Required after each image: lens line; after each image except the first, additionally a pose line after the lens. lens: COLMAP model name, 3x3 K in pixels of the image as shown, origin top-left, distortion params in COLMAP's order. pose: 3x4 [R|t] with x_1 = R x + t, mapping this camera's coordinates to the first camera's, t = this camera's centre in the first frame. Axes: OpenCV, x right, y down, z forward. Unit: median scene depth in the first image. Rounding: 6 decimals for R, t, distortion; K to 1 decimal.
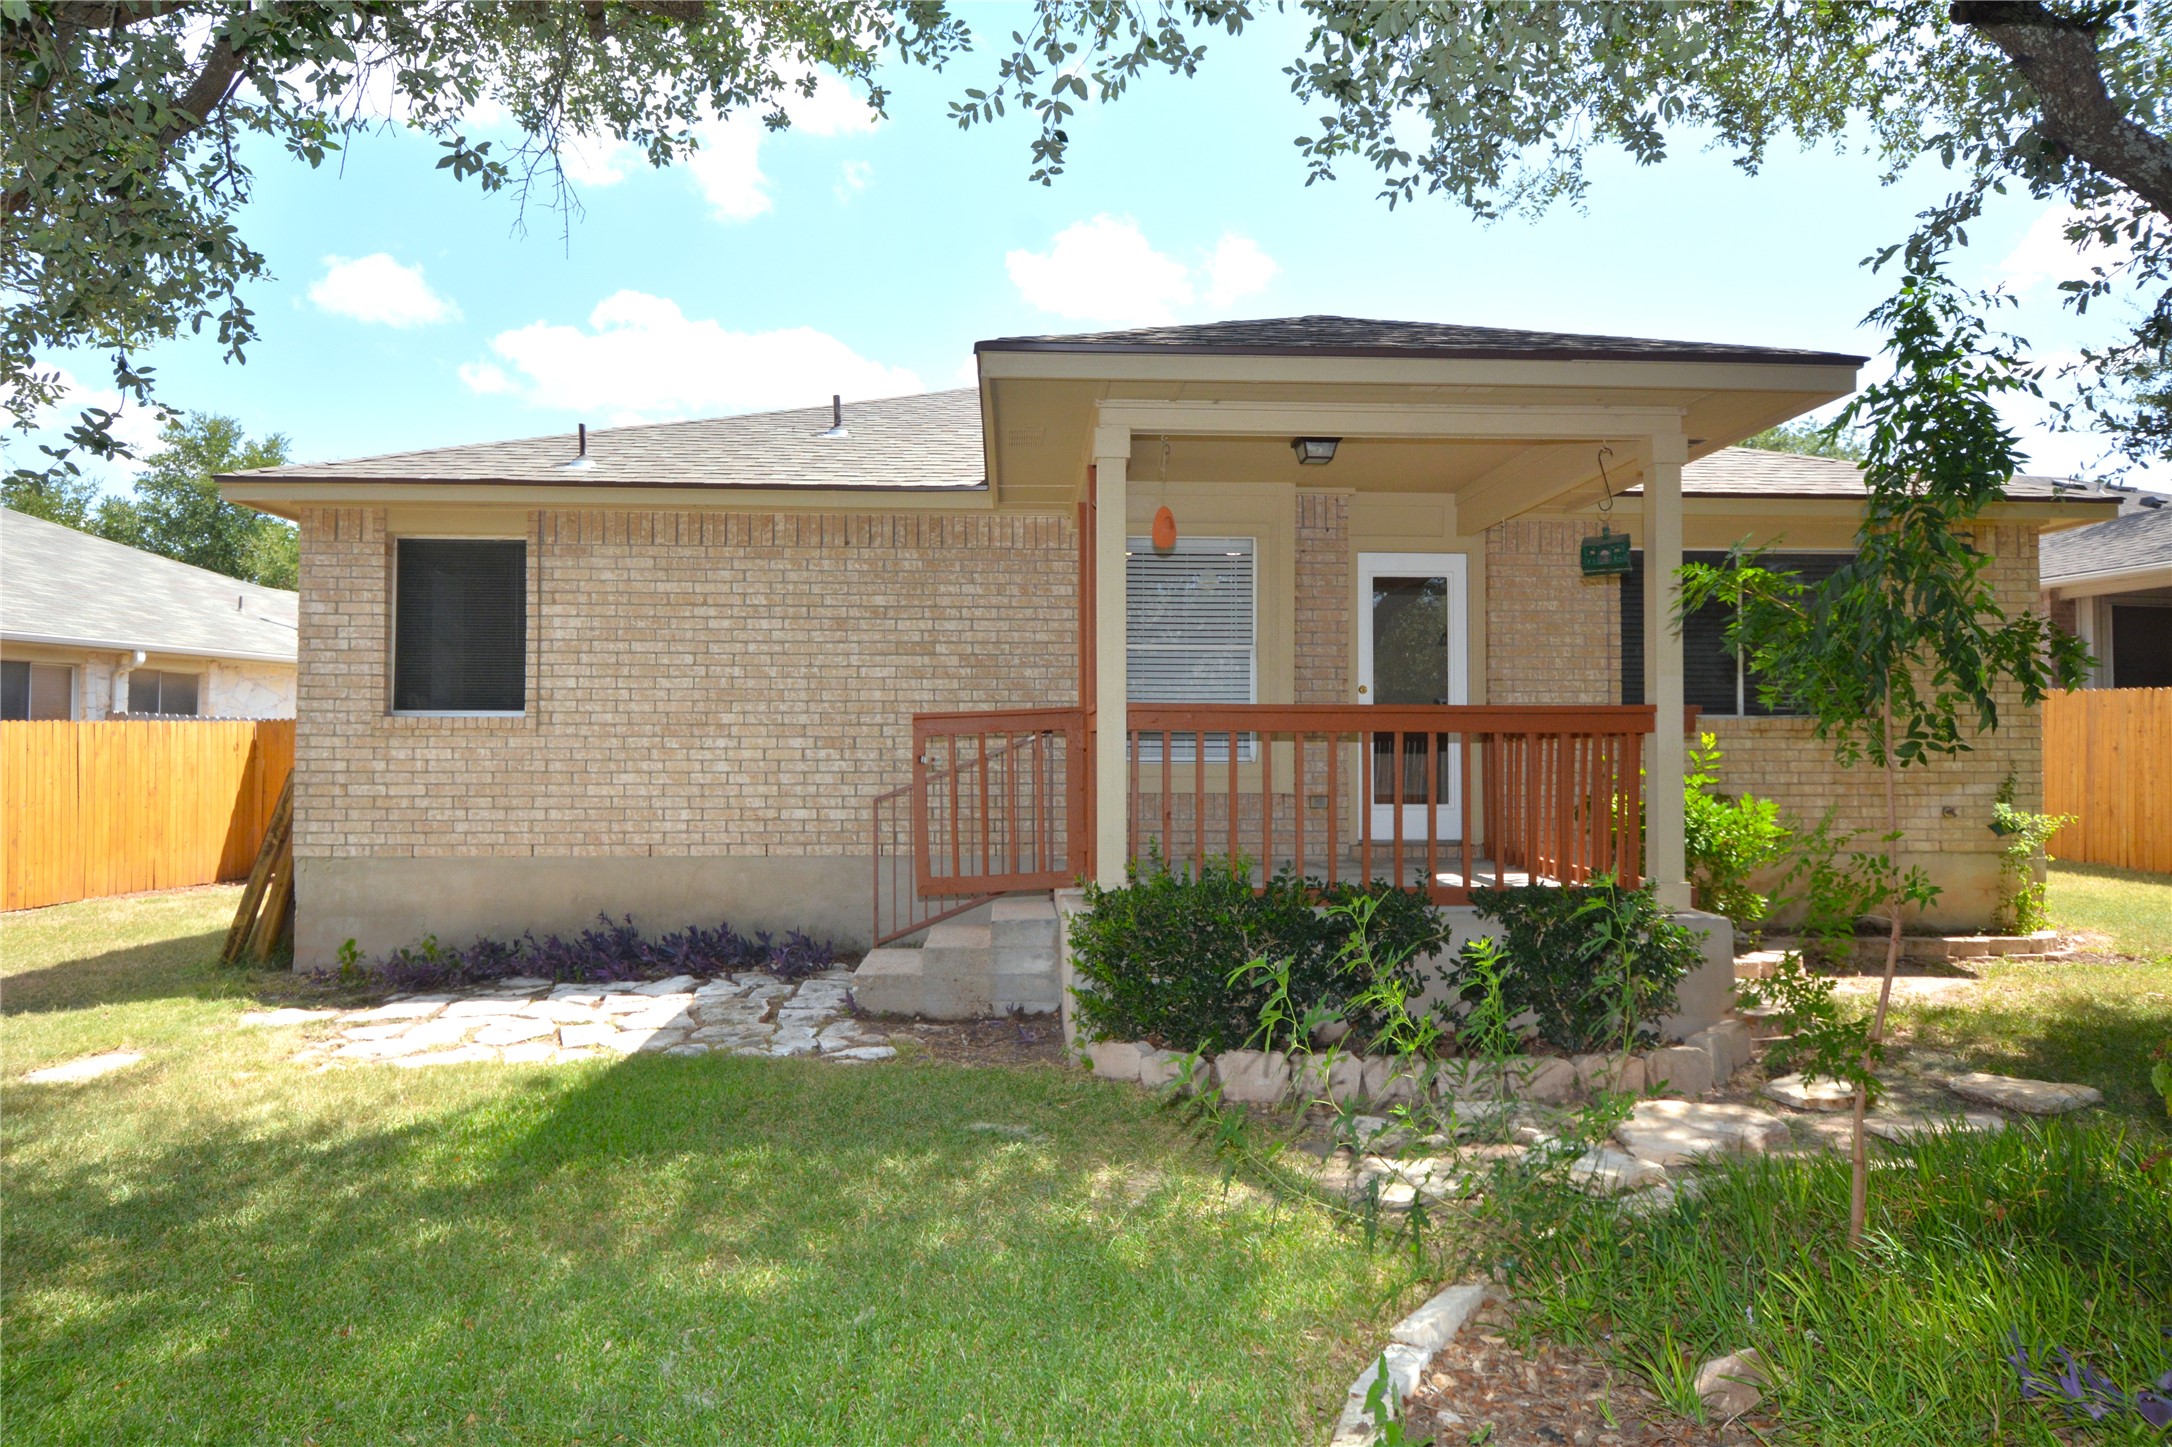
lens RADIAL K [[1277.2, 0, 1086.0], [0, 1277.2, 723.5], [0, 0, 1]] dist [0.047111, -0.052414]
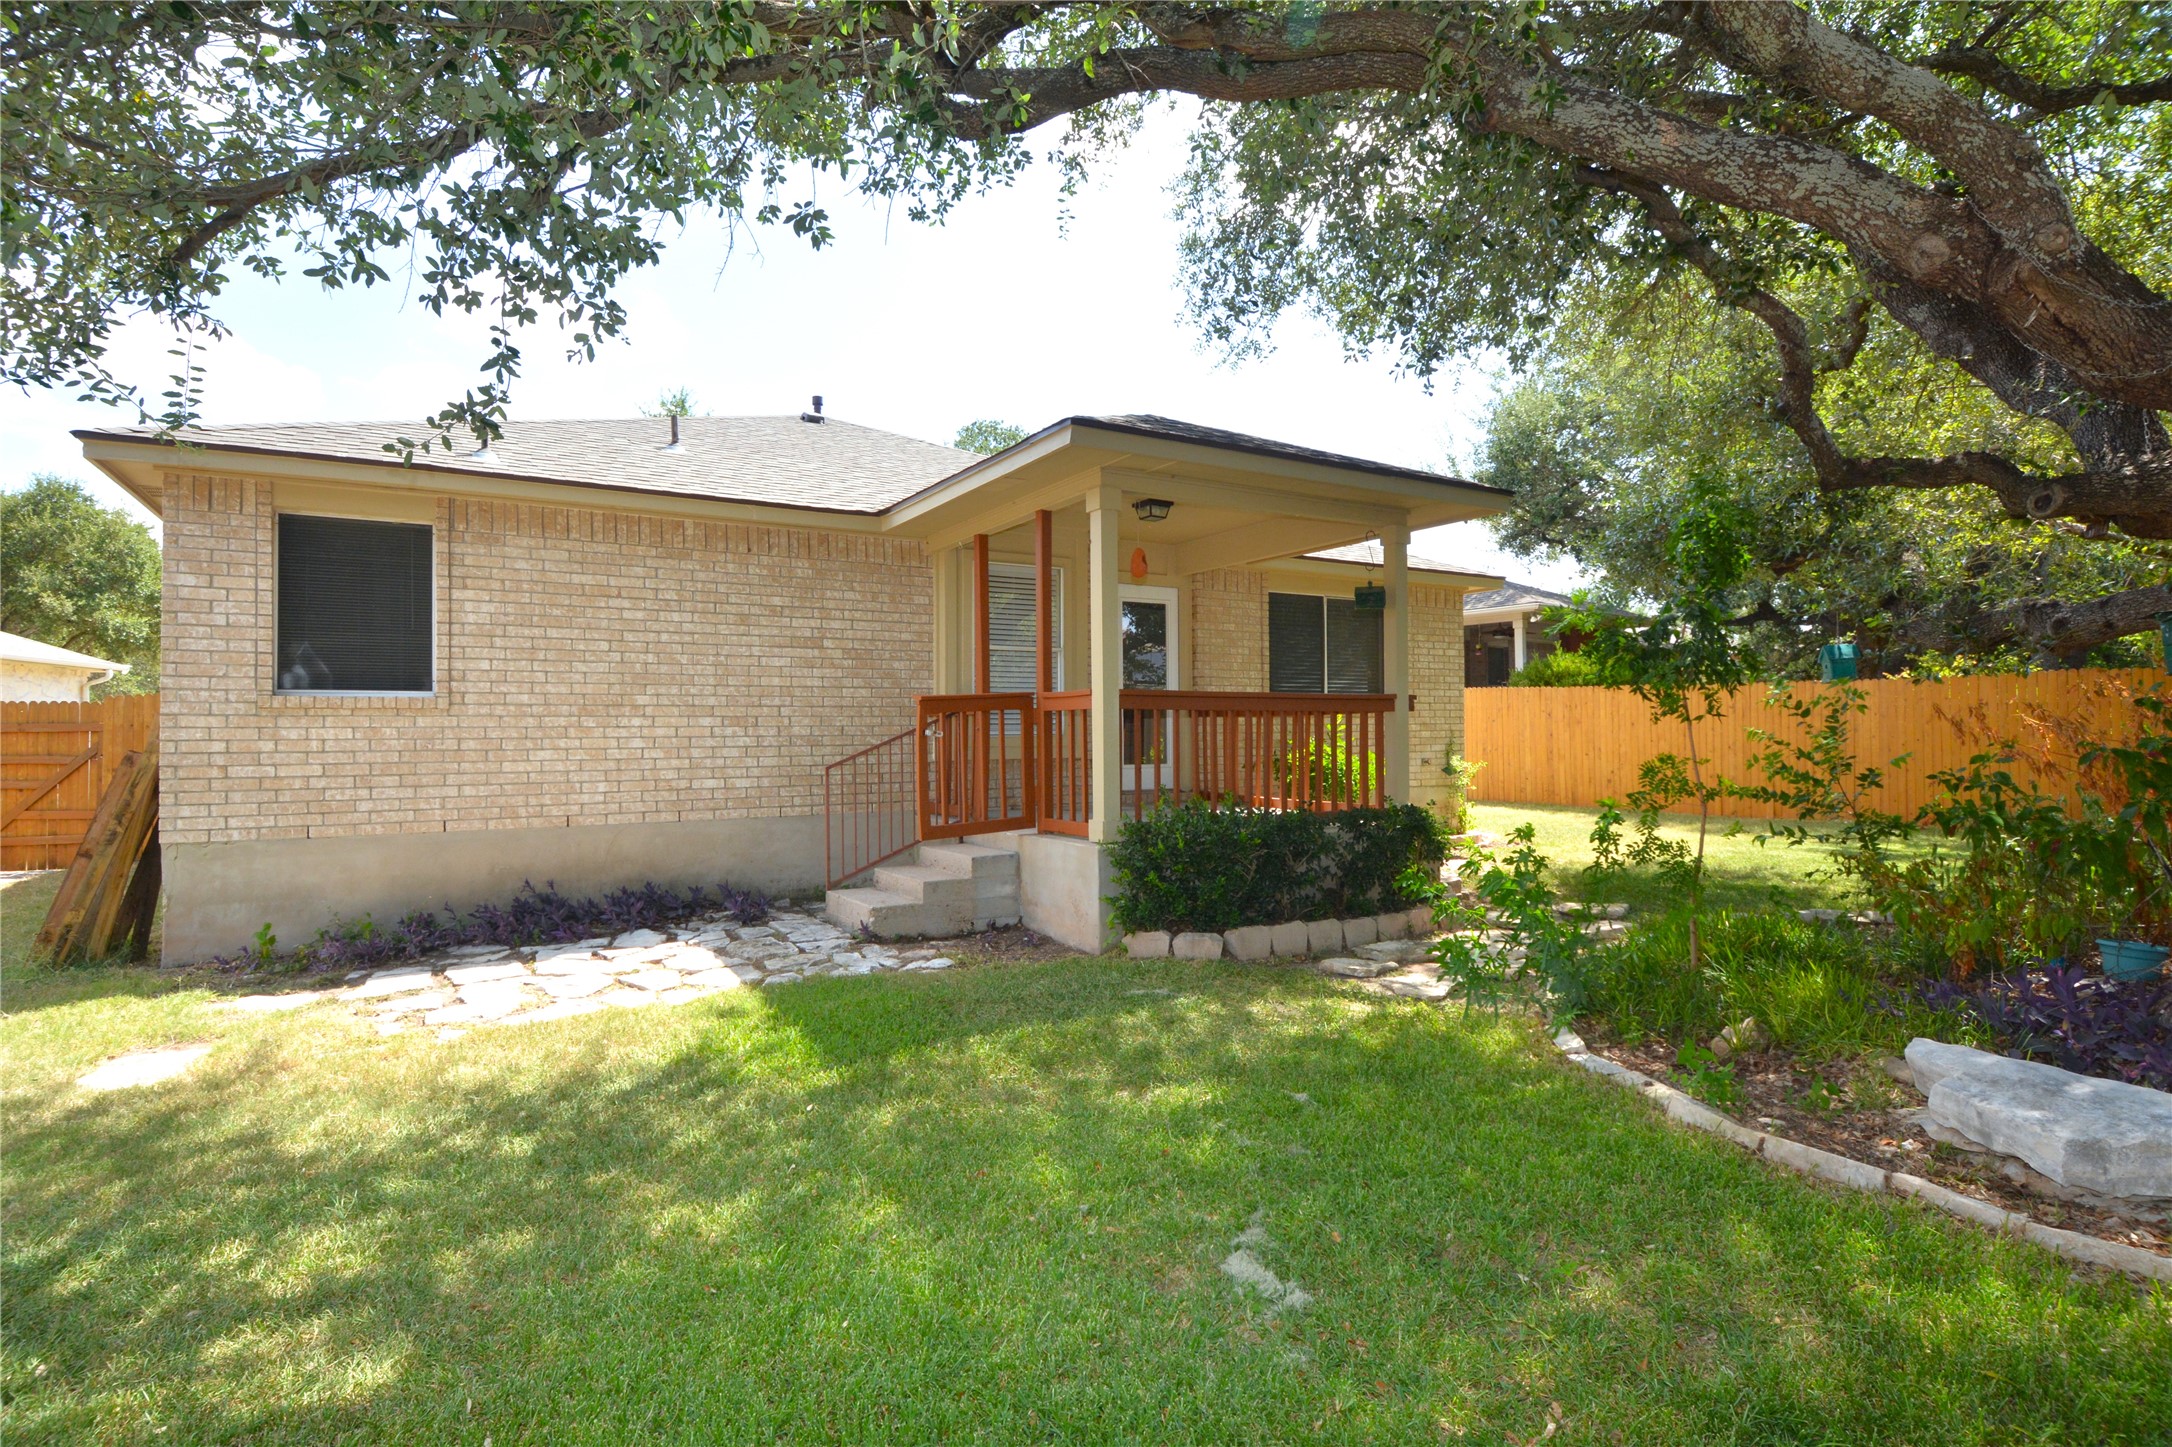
lens RADIAL K [[1036.8, 0, 1086.0], [0, 1036.8, 723.5], [0, 0, 1]] dist [0.001082, -0.000950]
pose [[0.883432, -0.003833, 0.468544, -0.364237], [-0.002118, 0.999924, 0.012175, 0.004778], [-0.468555, -0.011748, 0.883356, 0.020250]]
